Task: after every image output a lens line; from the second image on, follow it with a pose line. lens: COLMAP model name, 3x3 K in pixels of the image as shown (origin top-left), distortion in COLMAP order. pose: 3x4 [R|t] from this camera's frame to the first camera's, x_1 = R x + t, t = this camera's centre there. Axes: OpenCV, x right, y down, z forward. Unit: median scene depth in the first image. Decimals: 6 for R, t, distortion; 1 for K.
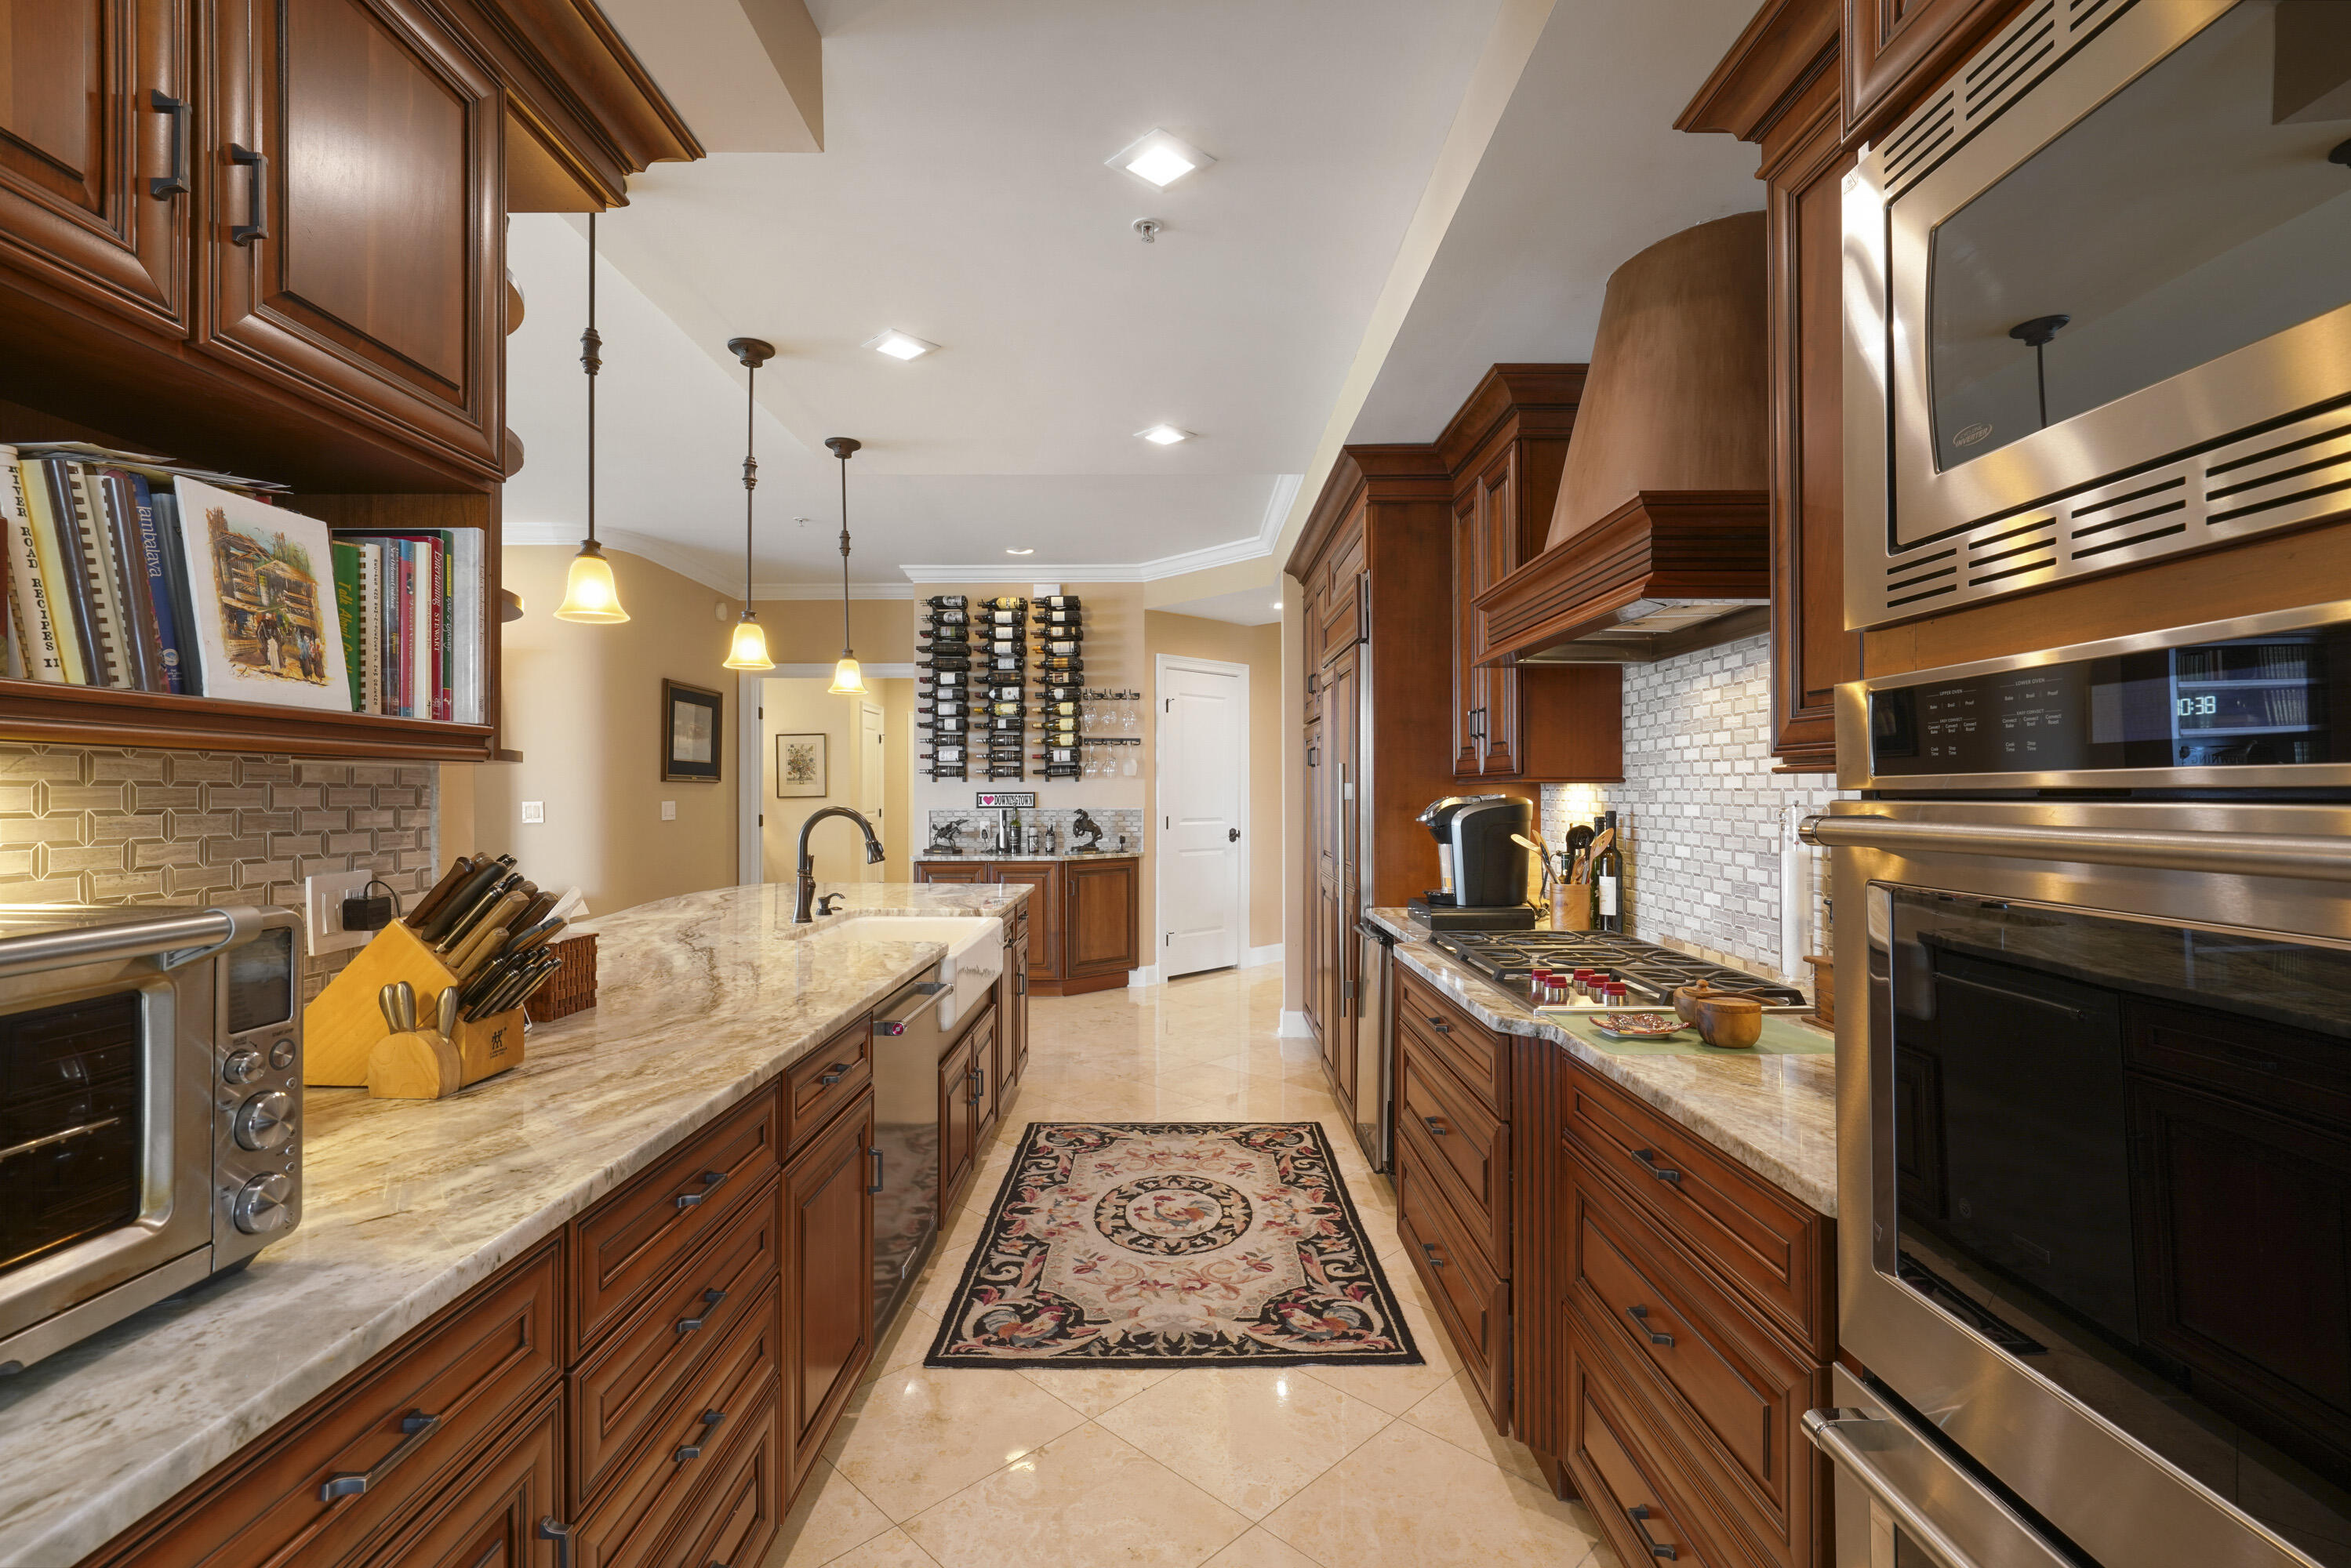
lens RADIAL K [[1100.4, 0, 1180.7], [0, 1100.4, 786.4], [0, 0, 1]] dist [0.000370, -0.000011]
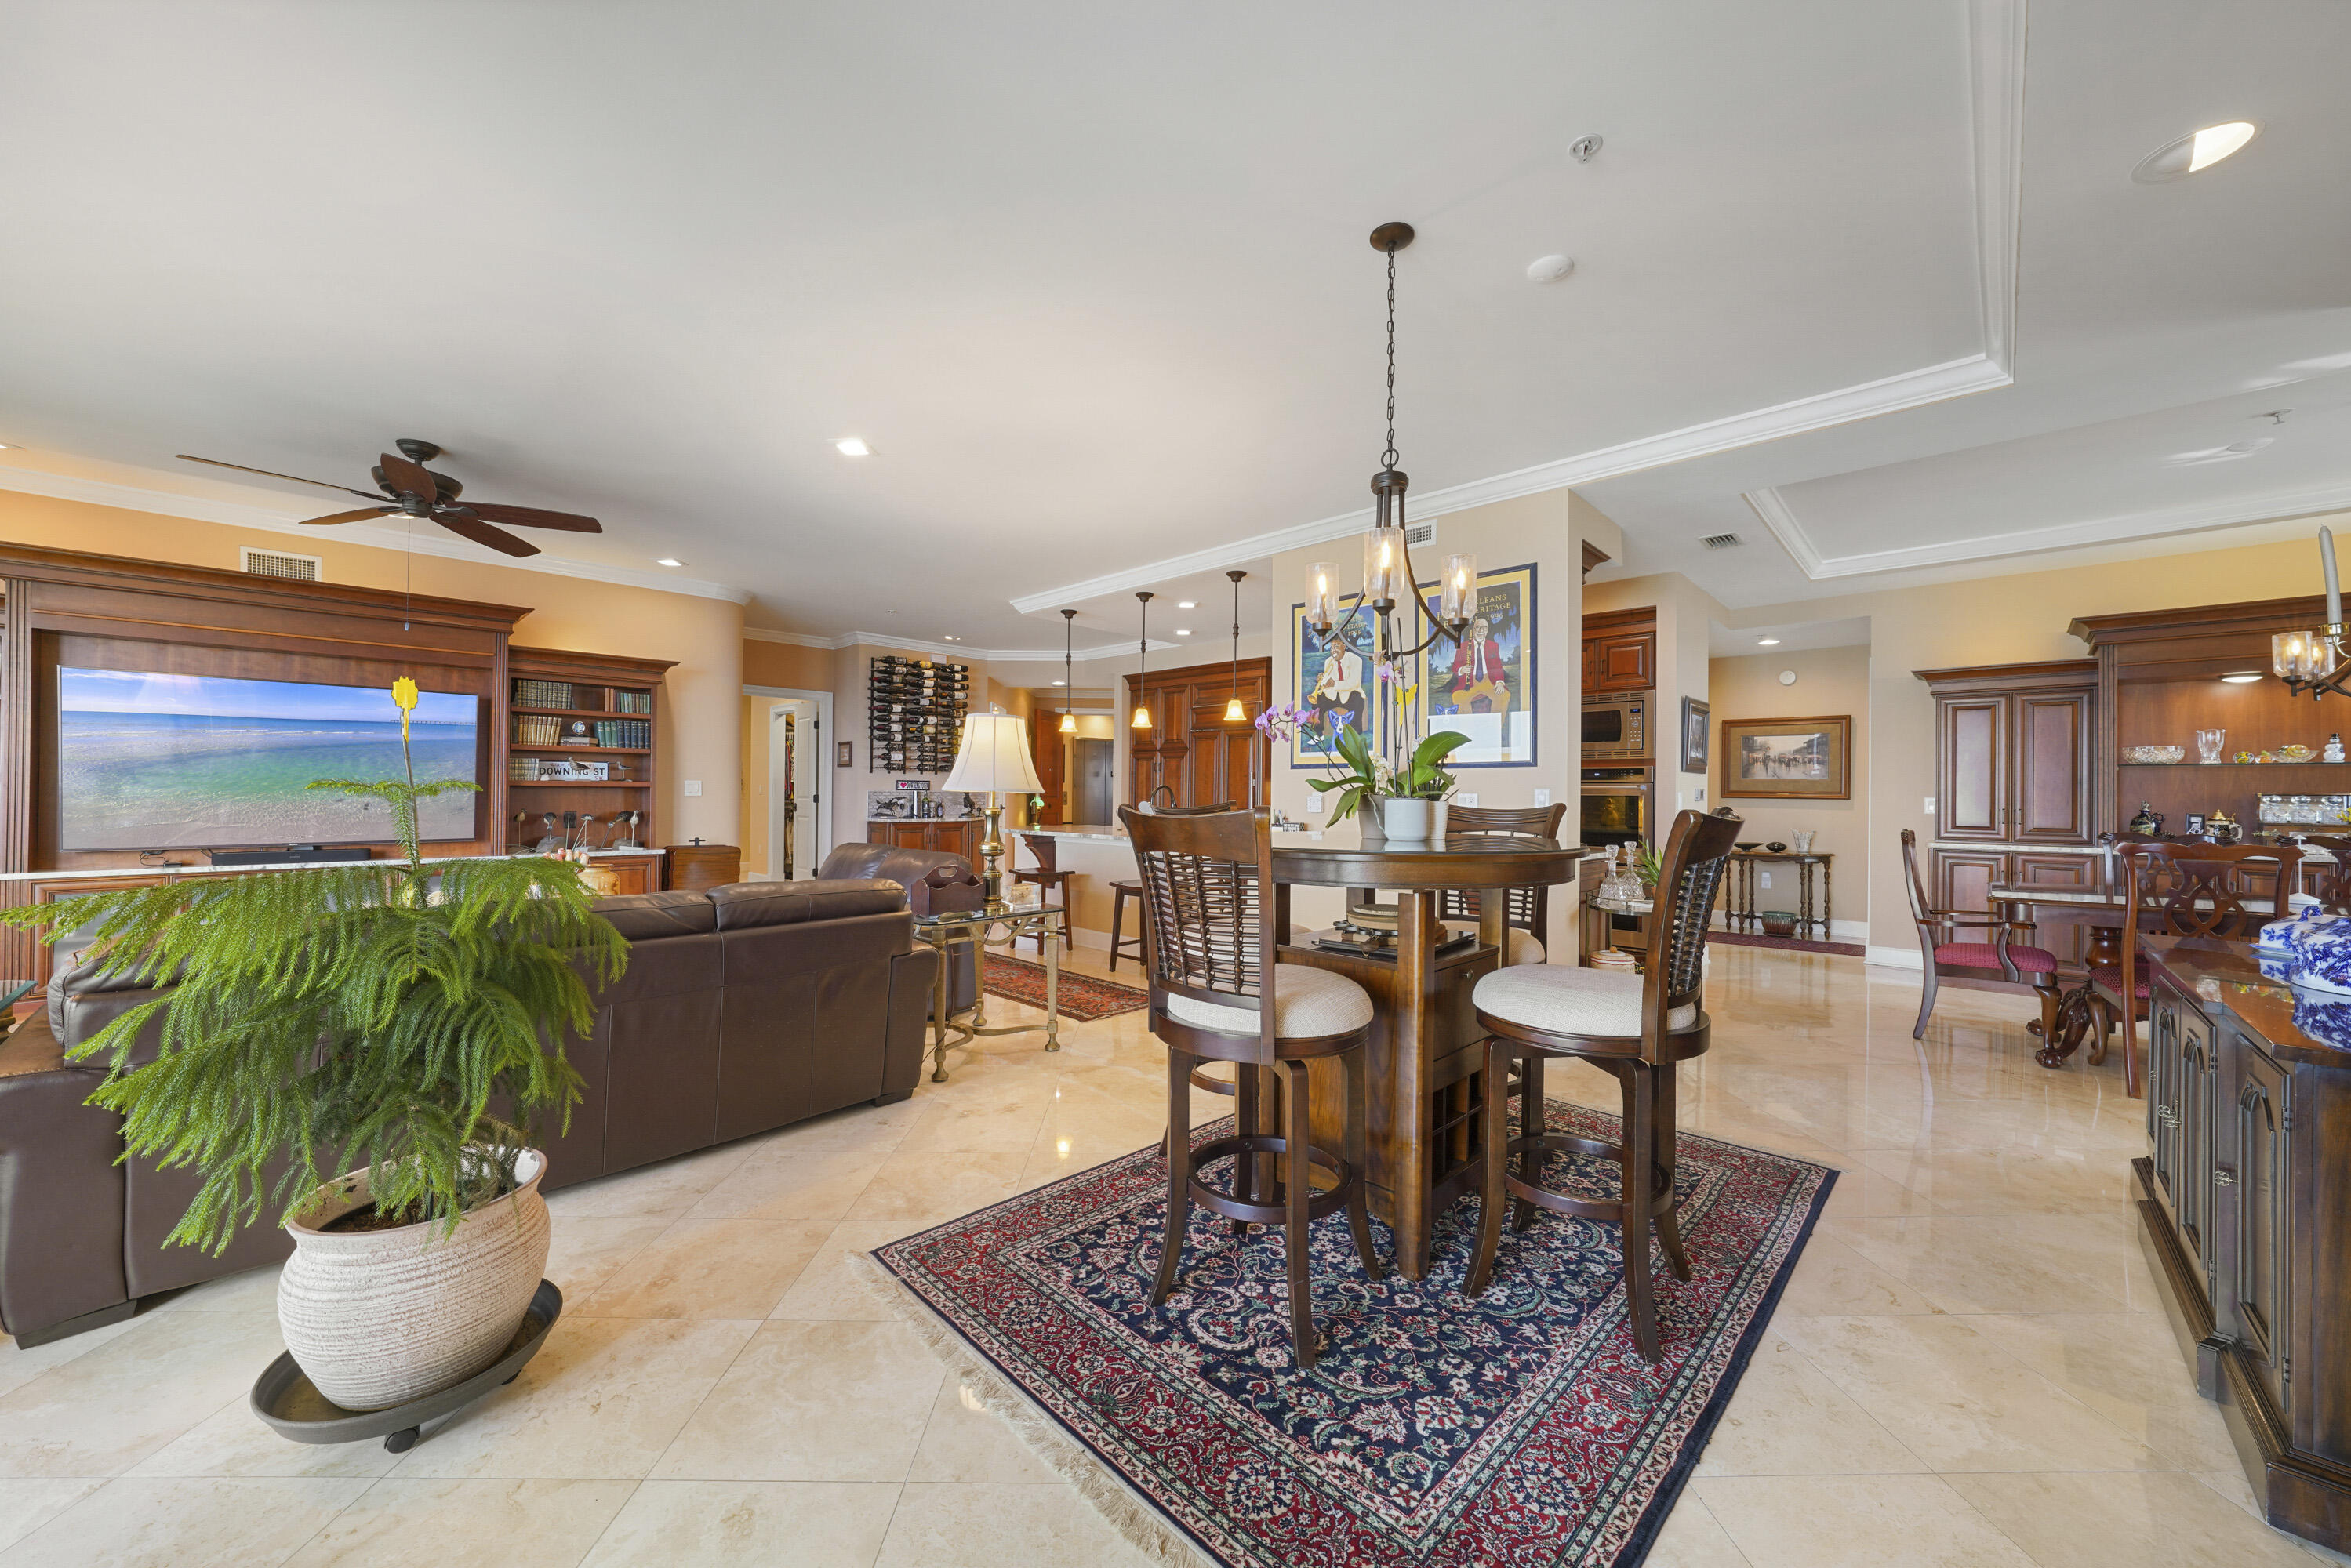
lens RADIAL K [[850.9, 0, 1175.4], [0, 850.9, 789.3], [0, 0, 1]] dist [-0.000414, -0.000003]
pose [[0.700736, 0.007046, 0.713386, -0.805829], [-0.008678, 0.999961, -0.001353, 0.016859], [-0.713368, -0.005242, 0.700770, -0.150985]]
